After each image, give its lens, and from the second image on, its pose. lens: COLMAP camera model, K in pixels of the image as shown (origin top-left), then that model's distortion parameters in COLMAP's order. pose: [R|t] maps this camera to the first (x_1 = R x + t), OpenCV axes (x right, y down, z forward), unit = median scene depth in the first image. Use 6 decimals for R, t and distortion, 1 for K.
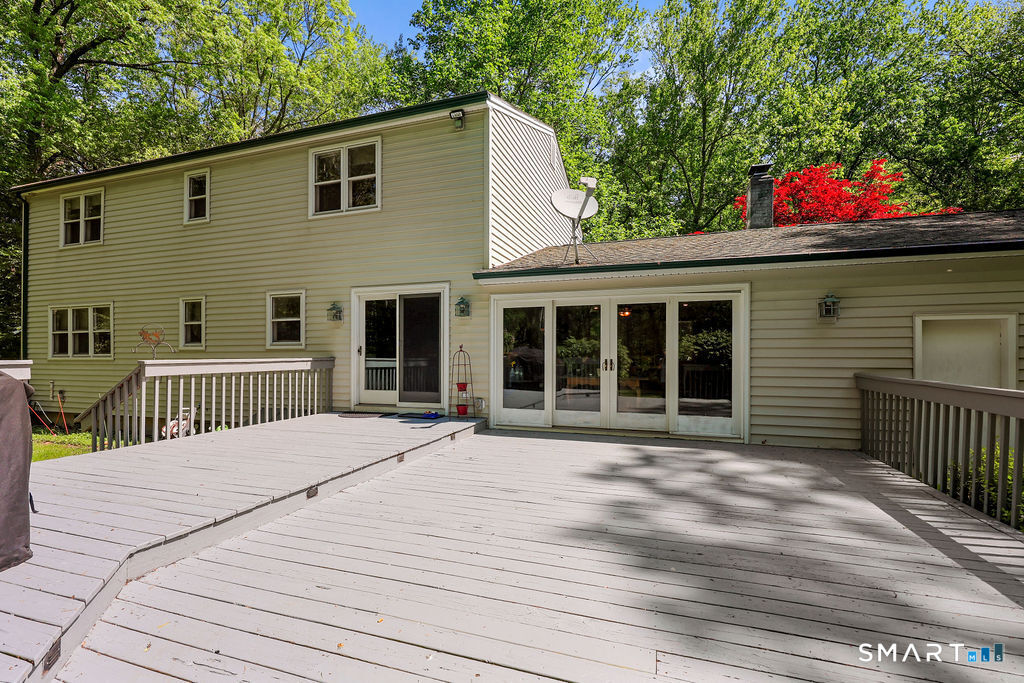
lens RADIAL K [[426.9, 0, 514.8], [0, 426.9, 339.0], [0, 0, 1]] dist [0.011262, -0.000616]
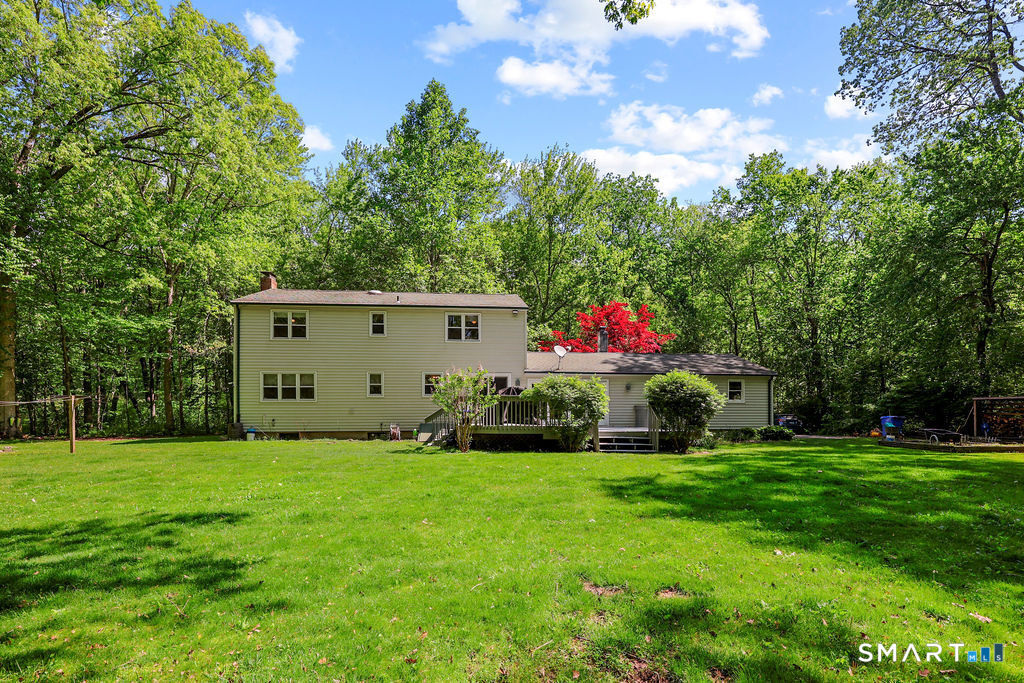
lens RADIAL K [[531.4, 0, 508.6], [0, 531.4, 345.0], [0, 0, 1]] dist [-0.001039, 0.000182]
pose [[0.909371, 0.059723, 0.411676, -1.372678], [-0.013391, 0.993330, -0.114524, 0.066114], [-0.415770, 0.098632, 0.904106, -1.787295]]
